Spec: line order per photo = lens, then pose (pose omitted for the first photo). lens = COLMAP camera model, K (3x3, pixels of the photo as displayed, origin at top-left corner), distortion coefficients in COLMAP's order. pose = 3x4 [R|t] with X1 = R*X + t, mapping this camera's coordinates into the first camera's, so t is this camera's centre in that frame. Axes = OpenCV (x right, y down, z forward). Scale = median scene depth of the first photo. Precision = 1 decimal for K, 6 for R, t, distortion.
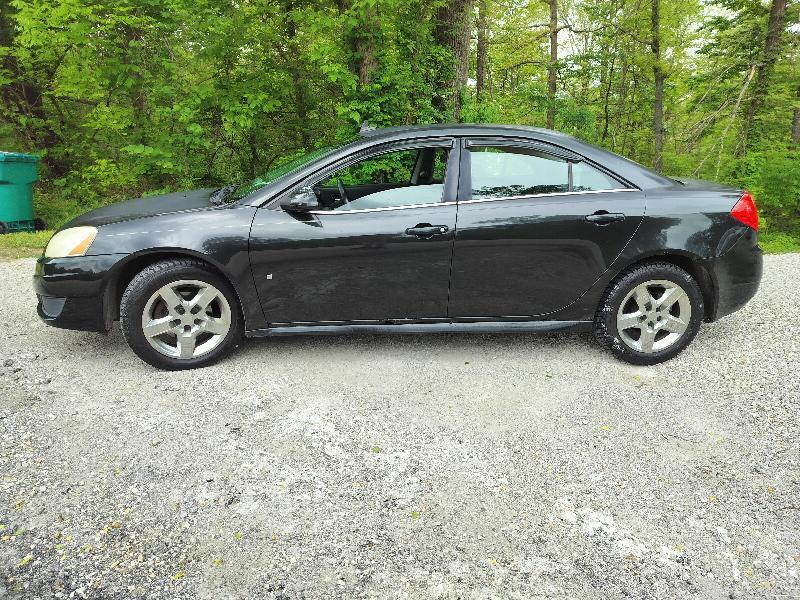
lens RADIAL K [[581.8, 0, 400.0], [0, 581.8, 300.0], [0, 0, 1]] dist [0.008040, -0.005906]
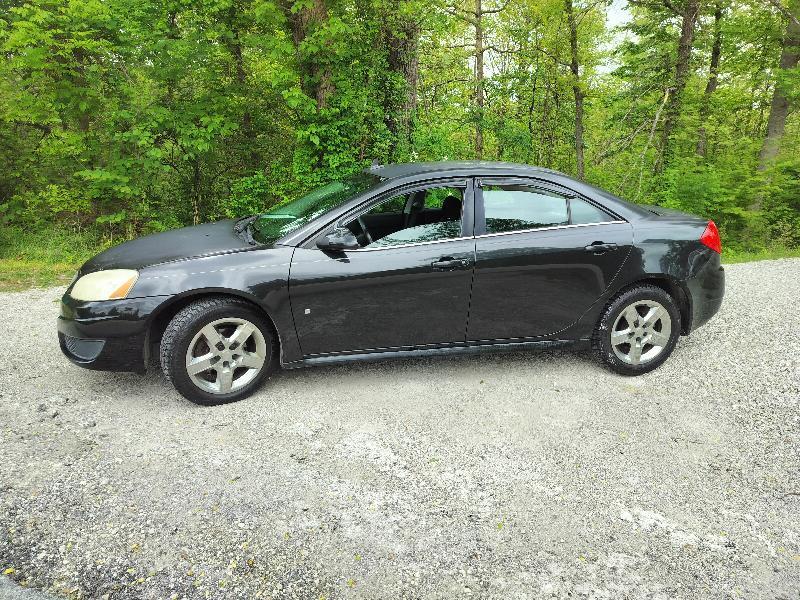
lens RADIAL K [[578.6, 0, 398.2], [0, 578.6, 306.2], [0, 0, 1]] dist [0.009012, -0.001568]
pose [[0.991346, -0.036754, 0.126021, -0.175323], [0.037373, 0.999298, -0.002549, -0.038073], [-0.125839, 0.007237, 0.992024, -0.060596]]
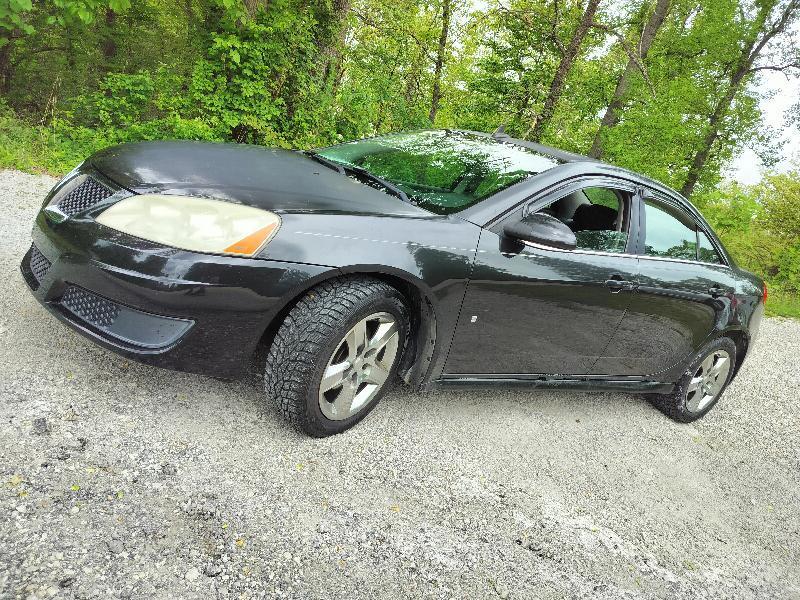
lens RADIAL K [[581.8, 0, 400.0], [0, 581.8, 300.0], [0, 0, 1]] dist [0.008040, -0.005906]
pose [[0.853439, 0.117054, 0.507878, -0.635429], [-0.145590, 0.989205, 0.016661, -0.057699], [-0.500446, -0.088161, 0.861268, 0.366642]]
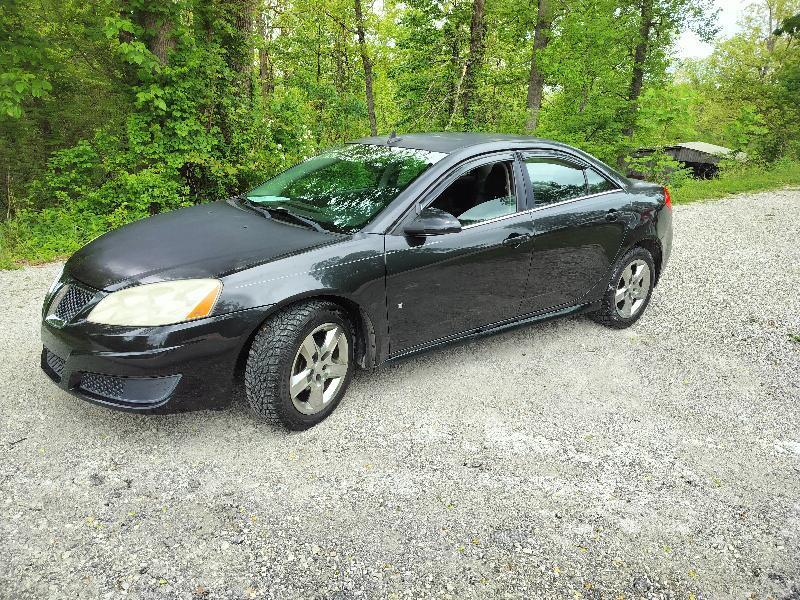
lens RADIAL K [[578.6, 0, 398.2], [0, 578.6, 306.2], [0, 0, 1]] dist [0.009012, -0.001568]
pose [[0.850760, -0.155176, 0.502124, -0.639778], [0.130375, 0.987866, 0.084394, -0.108438], [-0.509127, -0.006335, 0.860668, 0.180231]]
